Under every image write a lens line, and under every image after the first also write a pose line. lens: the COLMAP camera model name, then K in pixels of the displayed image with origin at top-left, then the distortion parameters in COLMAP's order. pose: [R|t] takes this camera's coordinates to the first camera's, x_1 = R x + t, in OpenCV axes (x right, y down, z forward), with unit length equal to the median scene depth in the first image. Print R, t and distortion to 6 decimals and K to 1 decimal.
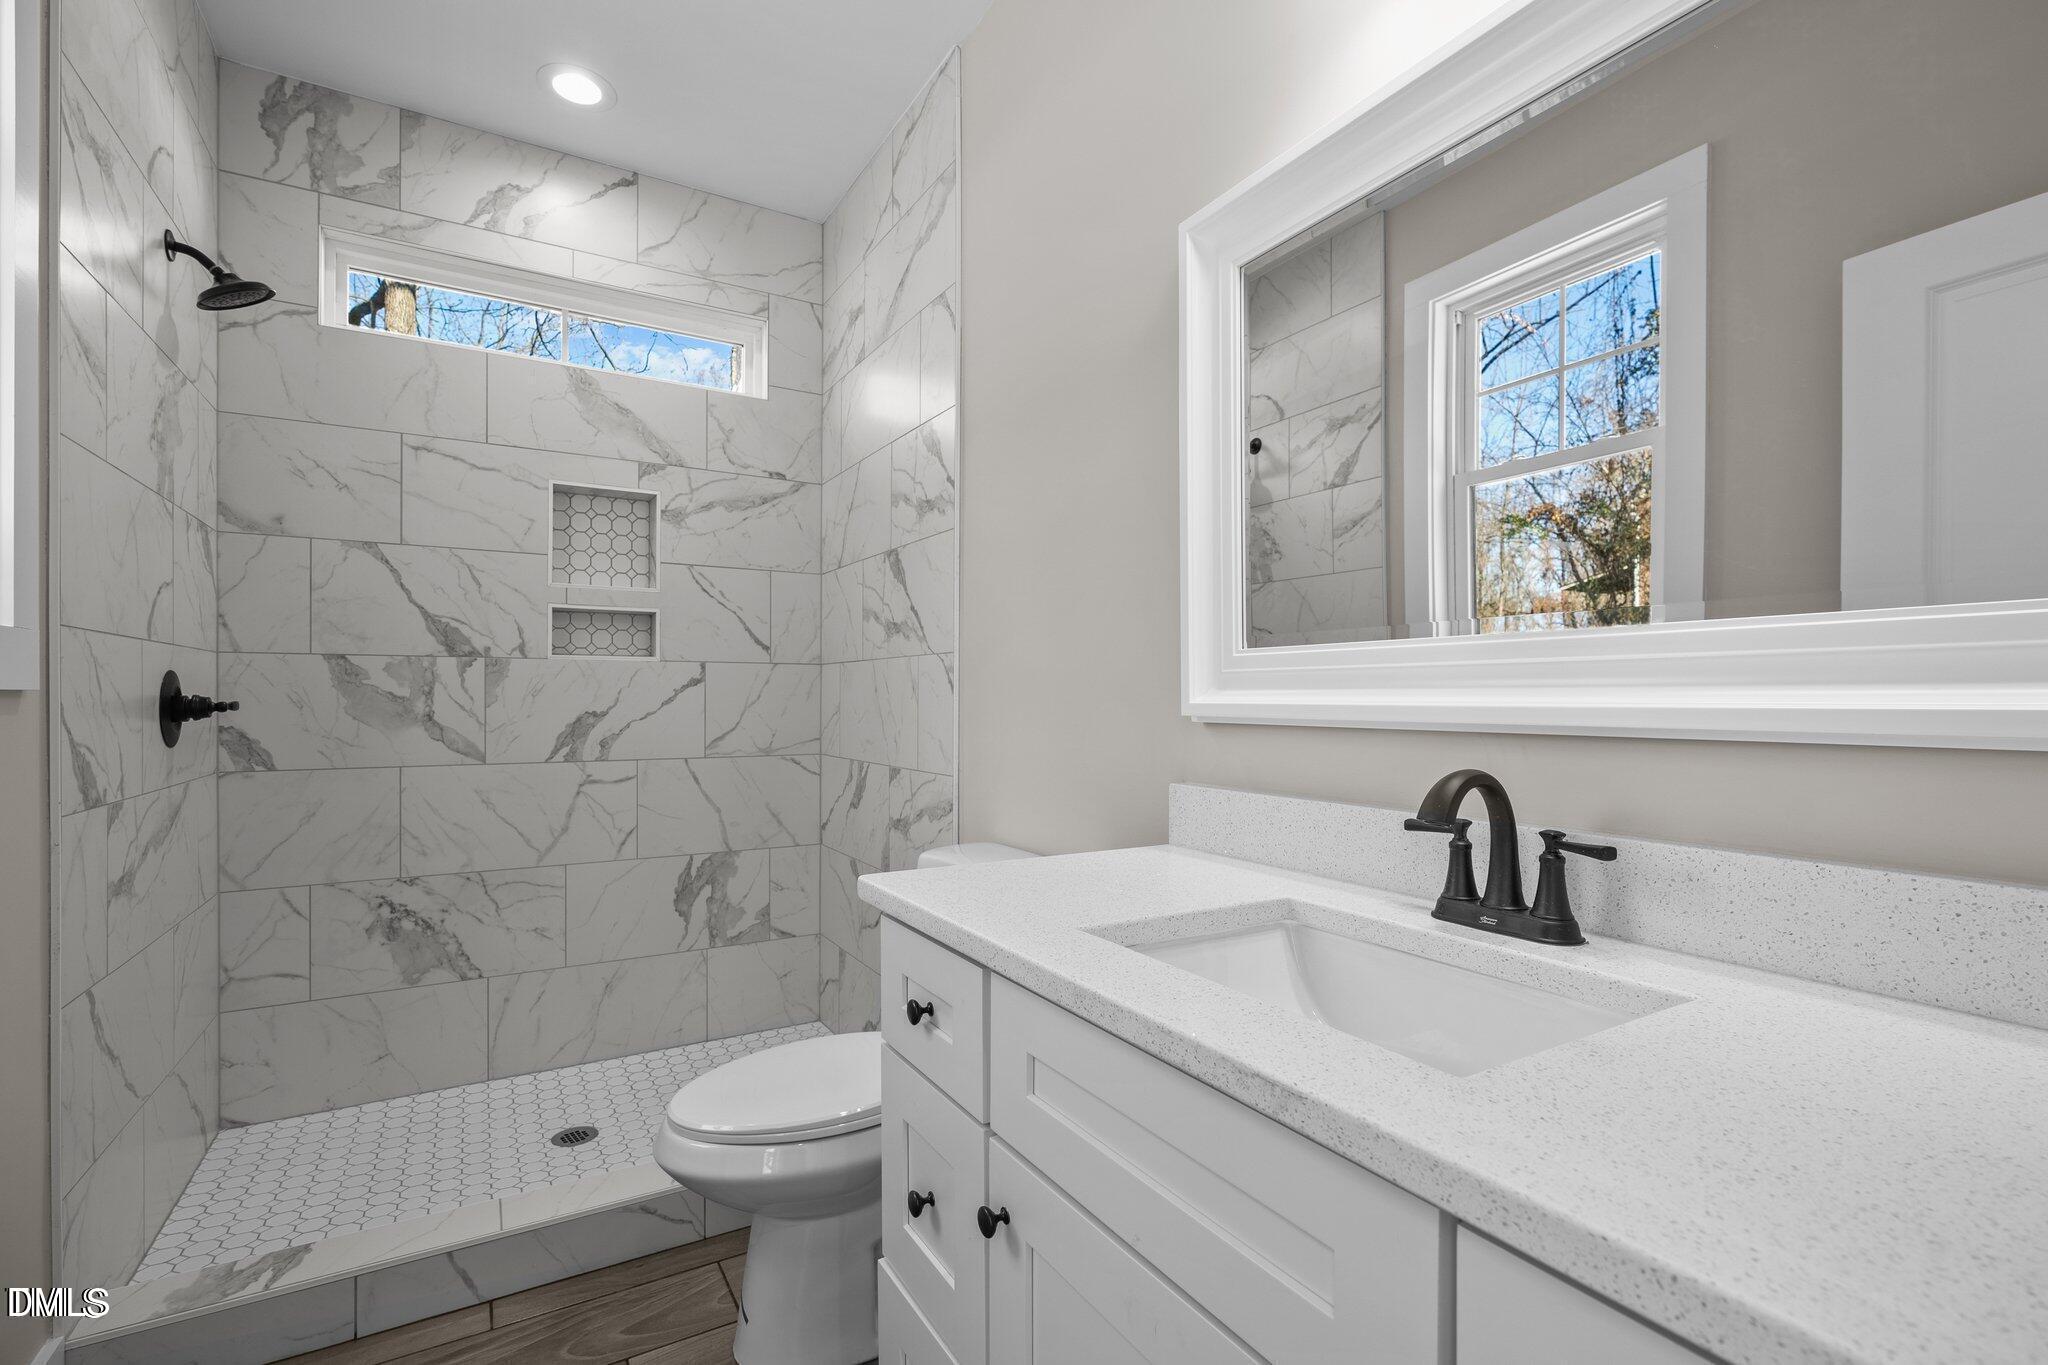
lens RADIAL K [[920.9, 0, 1028.2], [0, 920.9, 699.3], [0, 0, 1]] dist [-0.011498, 0.003473]
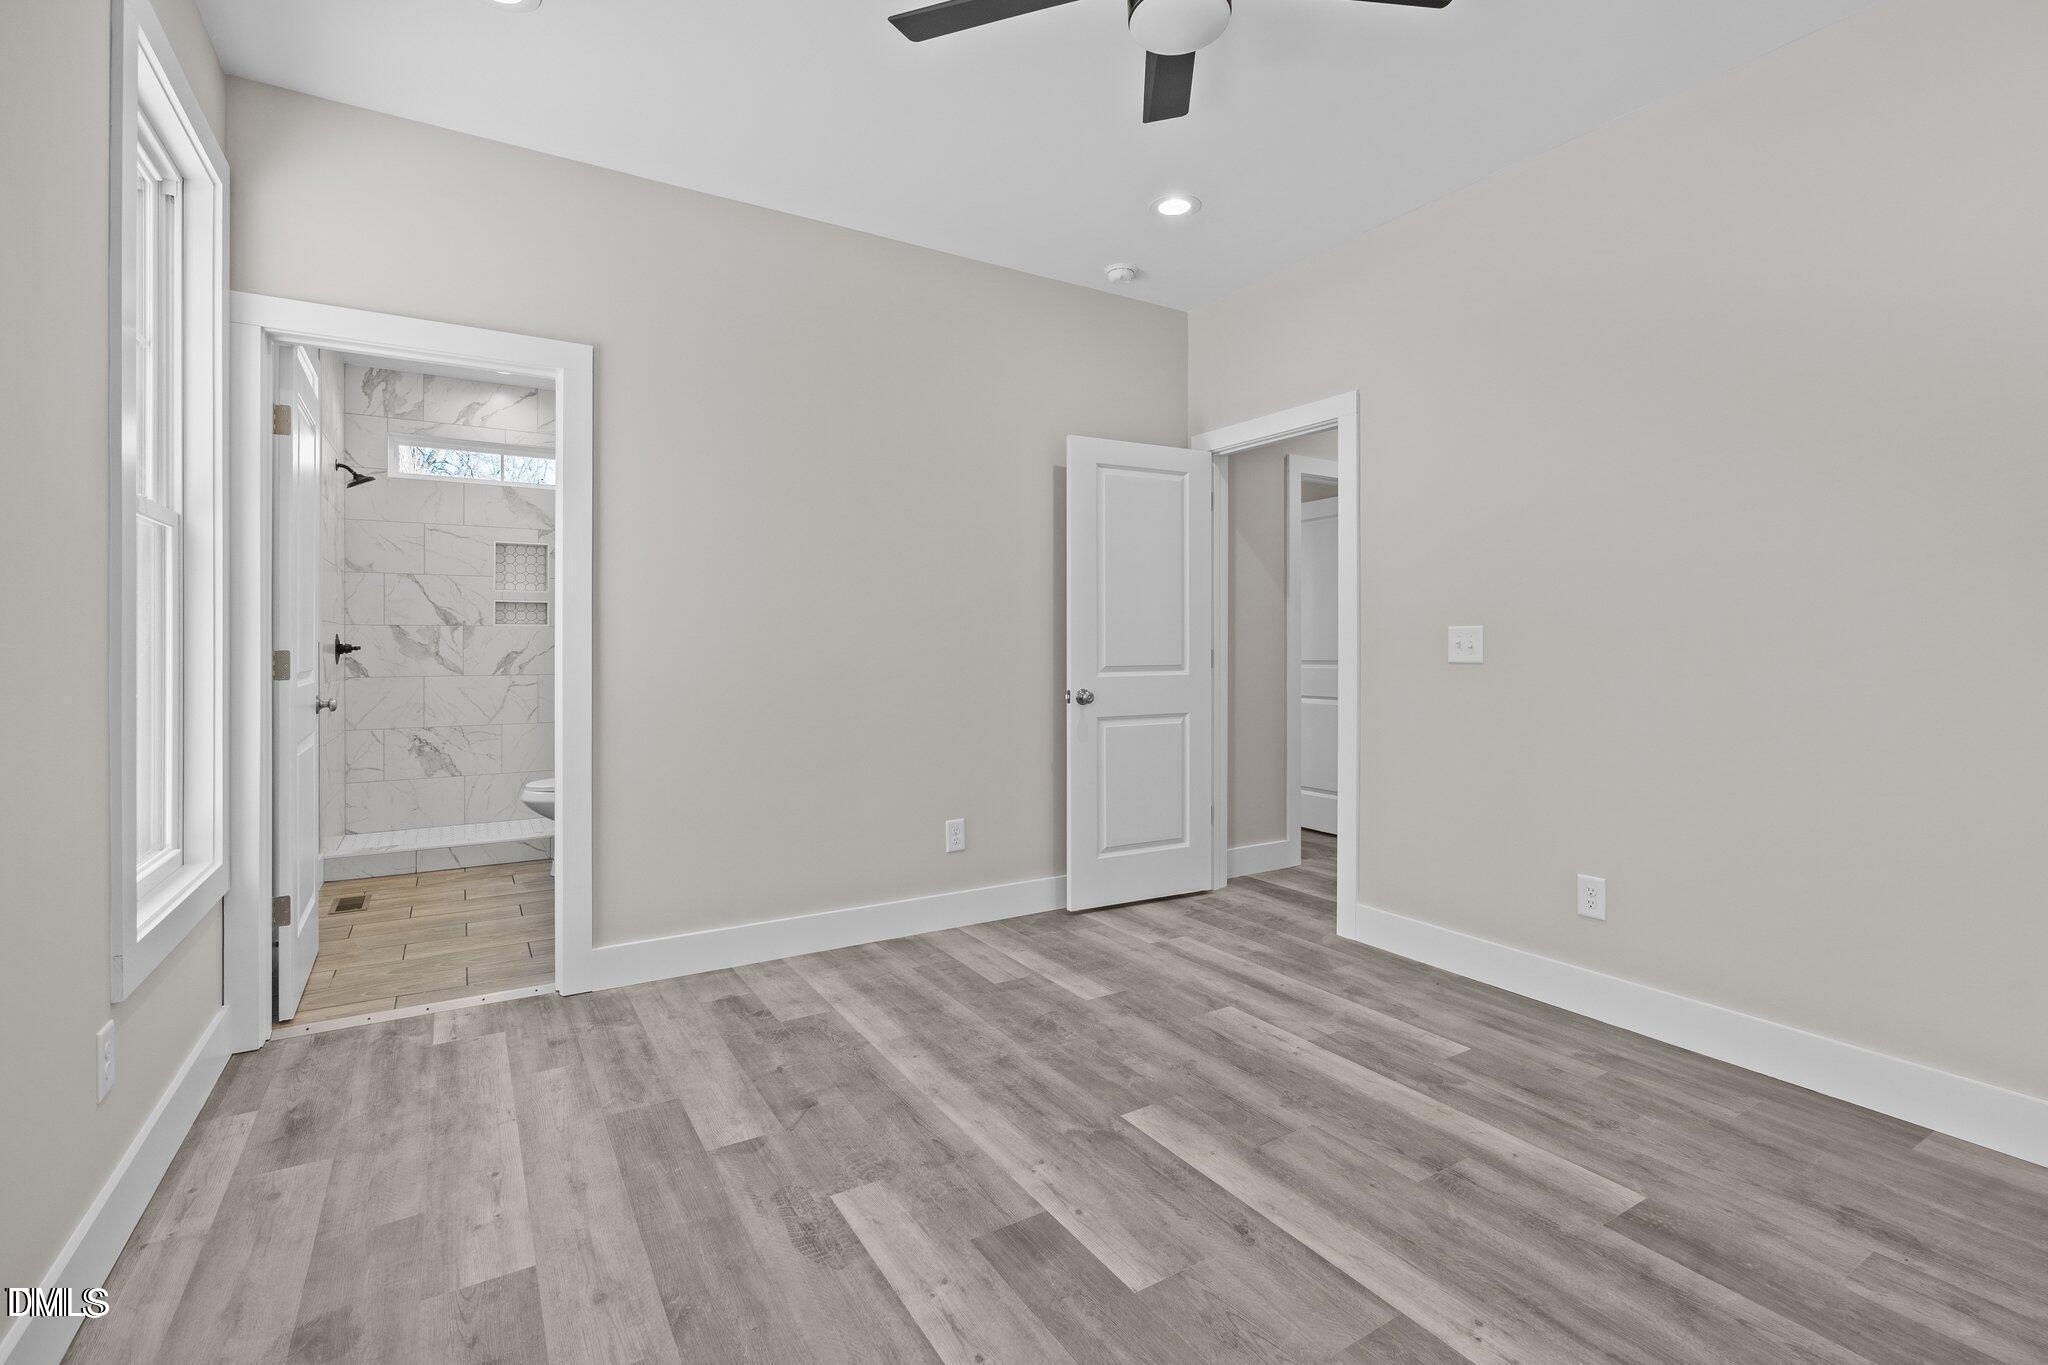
lens RADIAL K [[920.9, 0, 1021.8], [0, 920.9, 648.1], [0, 0, 1]] dist [-0.011498, 0.003473]
pose [[0.999981, -0.003202, 0.005307, 0.712878], [0.003223, 0.999987, -0.004053, 0.019604], [-0.005294, 0.004070, 0.999978, -1.168181]]
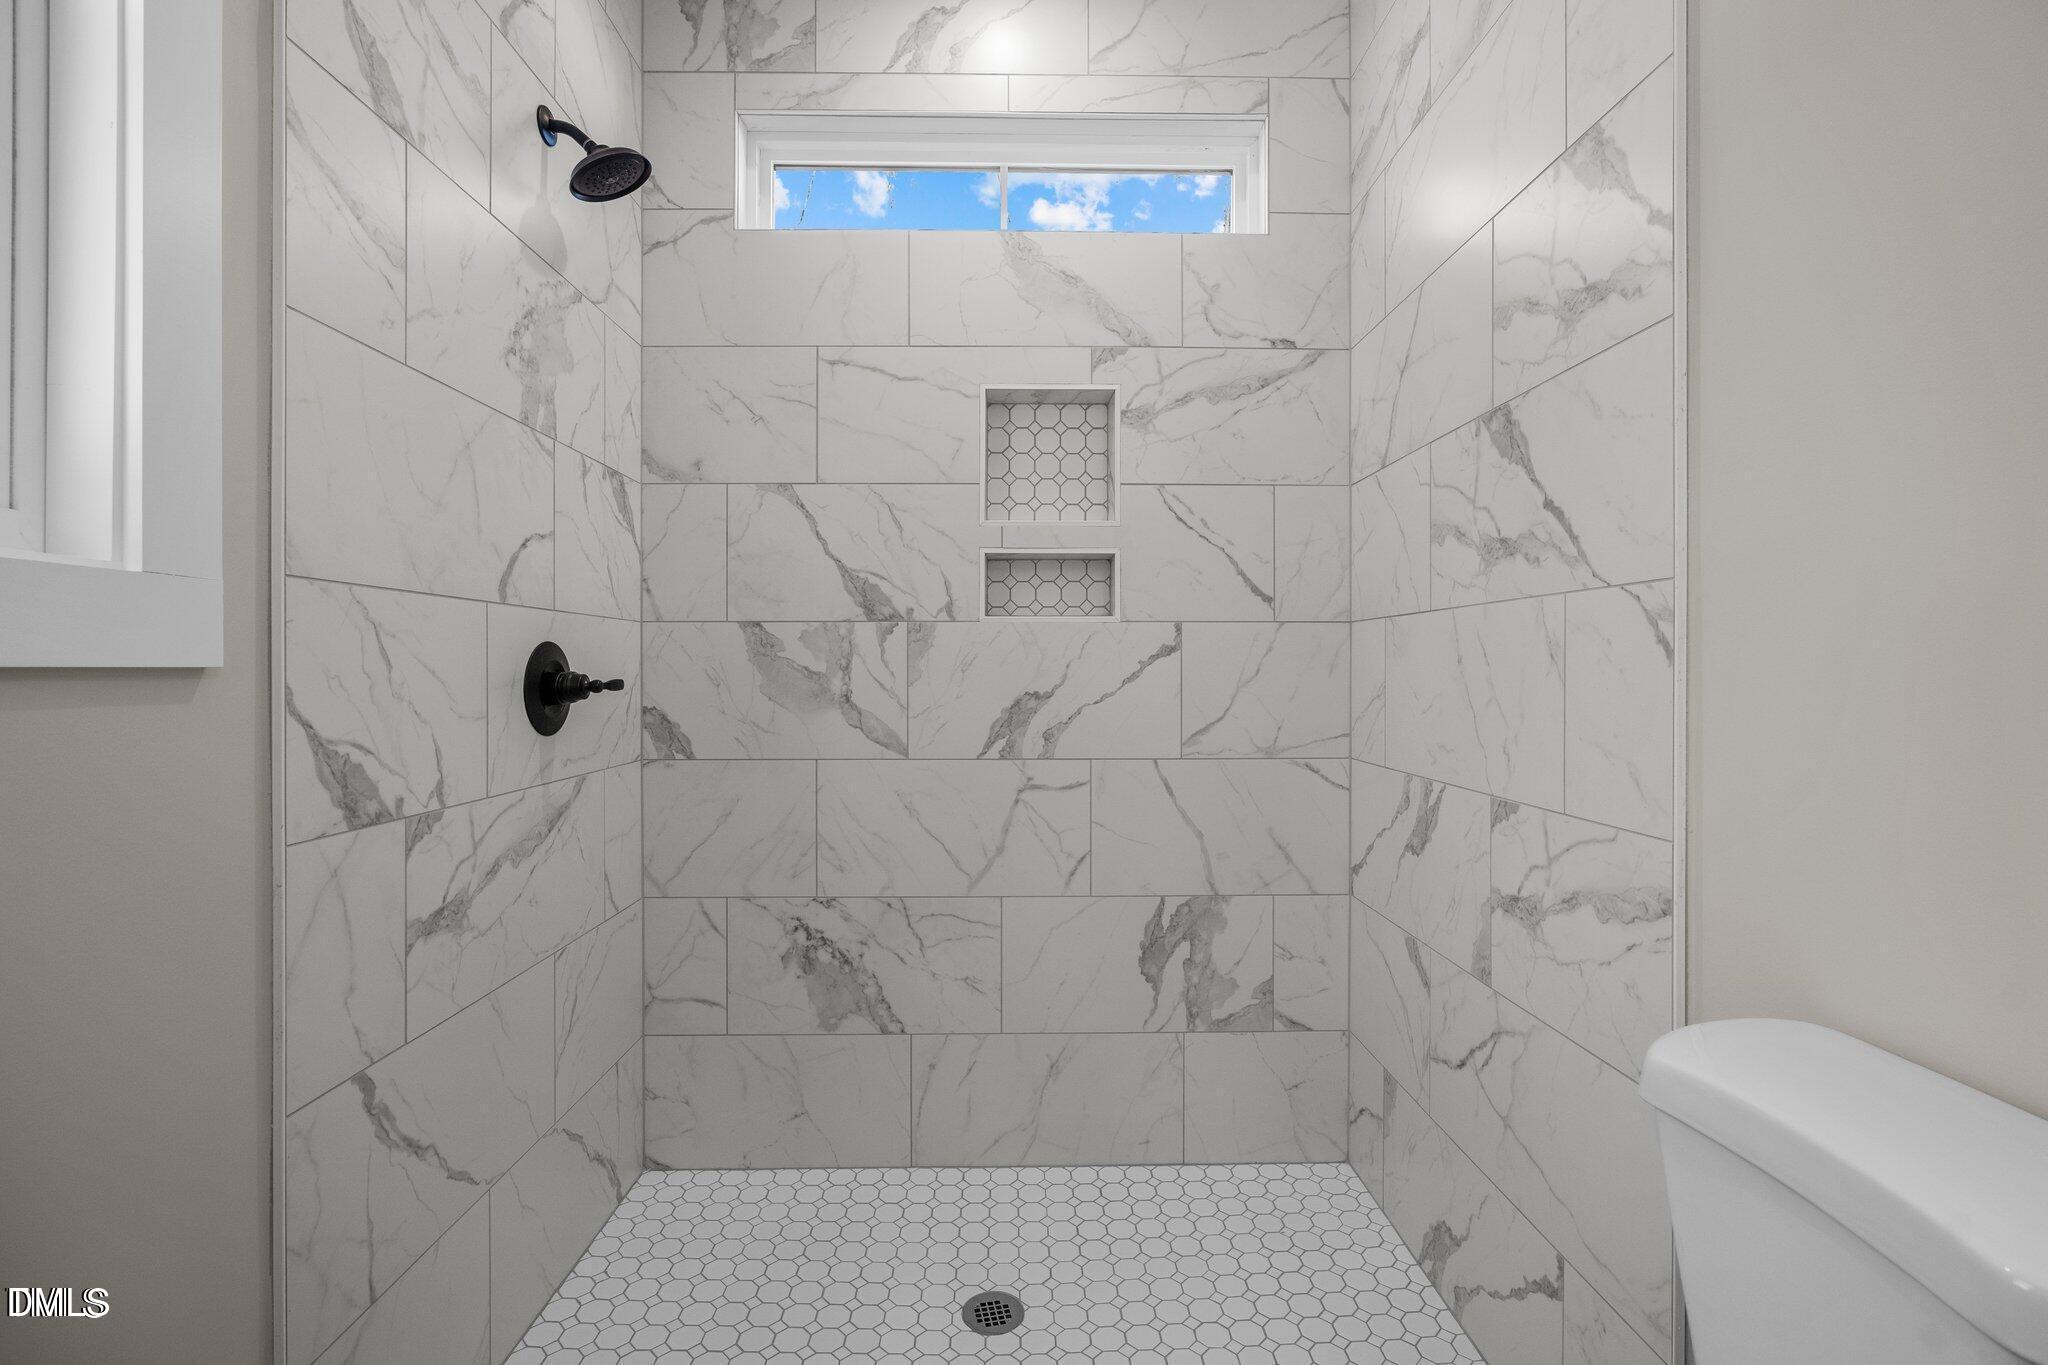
lens RADIAL K [[920.9, 0, 1020.4], [0, 920.9, 667.7], [0, 0, 1]] dist [-0.011498, 0.003473]
pose [[0.863286, -0.002794, -0.504708, -0.119375], [0.000946, 0.999992, -0.003917, -0.003638], [0.504715, 0.002904, 0.863281, 0.384660]]
